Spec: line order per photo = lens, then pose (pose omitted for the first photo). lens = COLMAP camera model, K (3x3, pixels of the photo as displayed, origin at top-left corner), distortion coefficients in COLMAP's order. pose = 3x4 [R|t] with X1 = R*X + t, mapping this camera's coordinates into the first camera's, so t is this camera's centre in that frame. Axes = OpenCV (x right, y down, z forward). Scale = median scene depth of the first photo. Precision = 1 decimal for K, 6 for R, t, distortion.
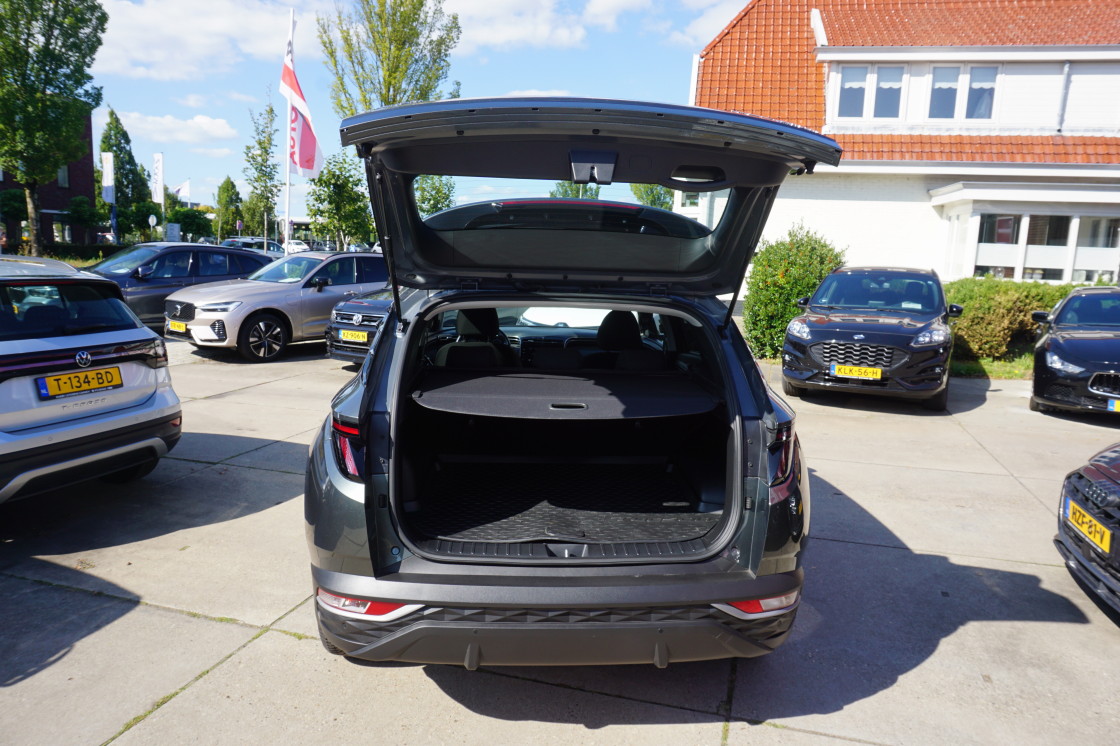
lens RADIAL K [[770.9, 0, 566.3], [0, 770.9, 373.9], [0, 0, 1]] dist [-0.036438, 0.028288]
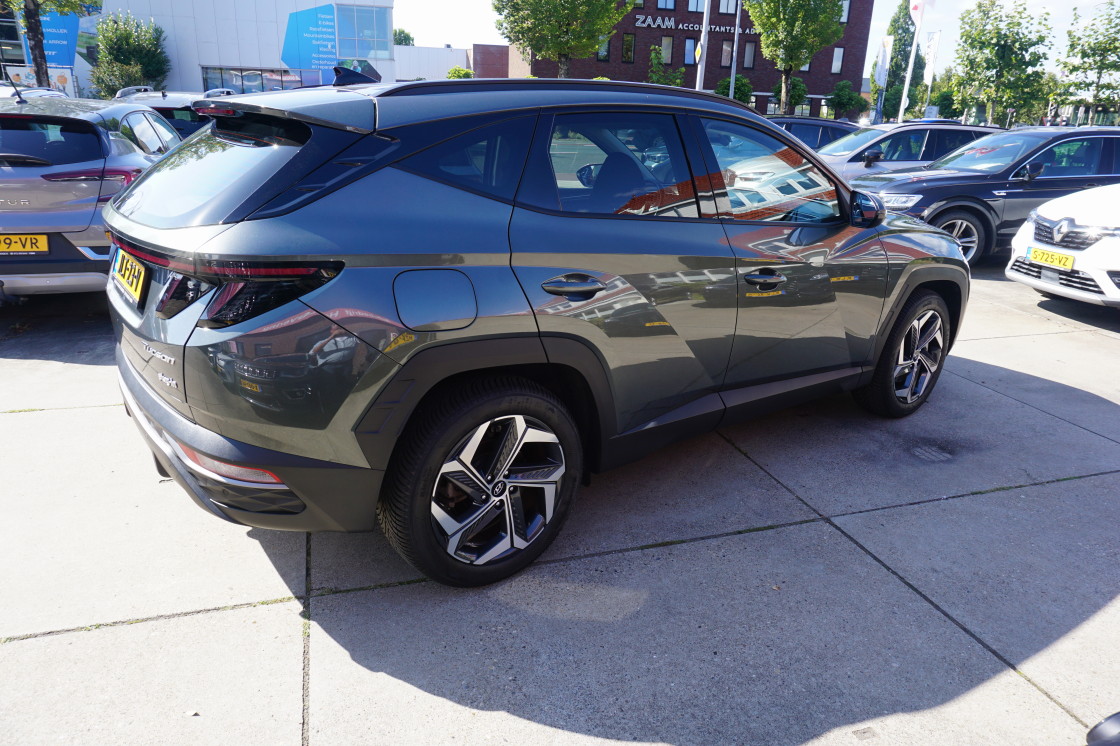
lens RADIAL K [[741.5, 0, 560.0], [0, 741.5, 373.0], [0, 0, 1]] dist [0.002933, 0.001508]
pose [[0.543542, 0.260564, -0.797915, 0.612363], [-0.143382, 0.965449, 0.217601, -0.023451], [0.827046, -0.003869, 0.562122, 0.463614]]
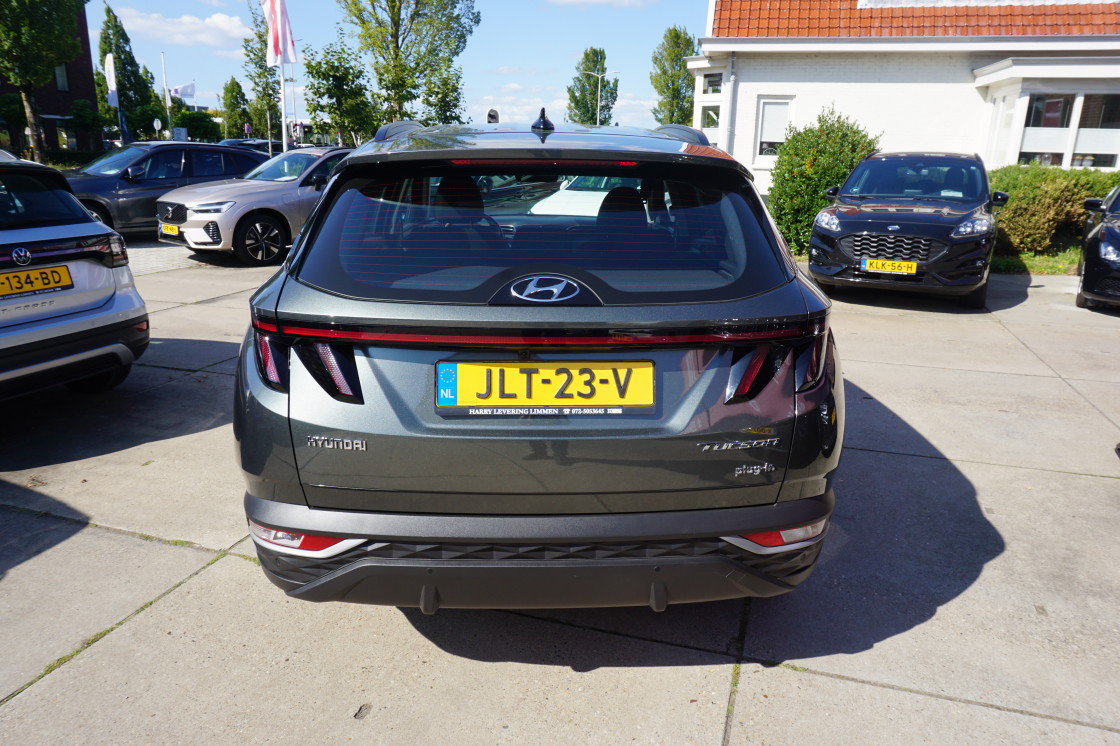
lens RADIAL K [[766.0, 0, 564.7], [0, 766.0, 381.5], [0, 0, 1]] dist [-0.047620, 0.028598]
pose [[0.999484, -0.008103, -0.031079, 0.026865], [0.012167, 0.991055, 0.132901, 0.014804], [0.029724, -0.133210, 0.990642, 0.115342]]
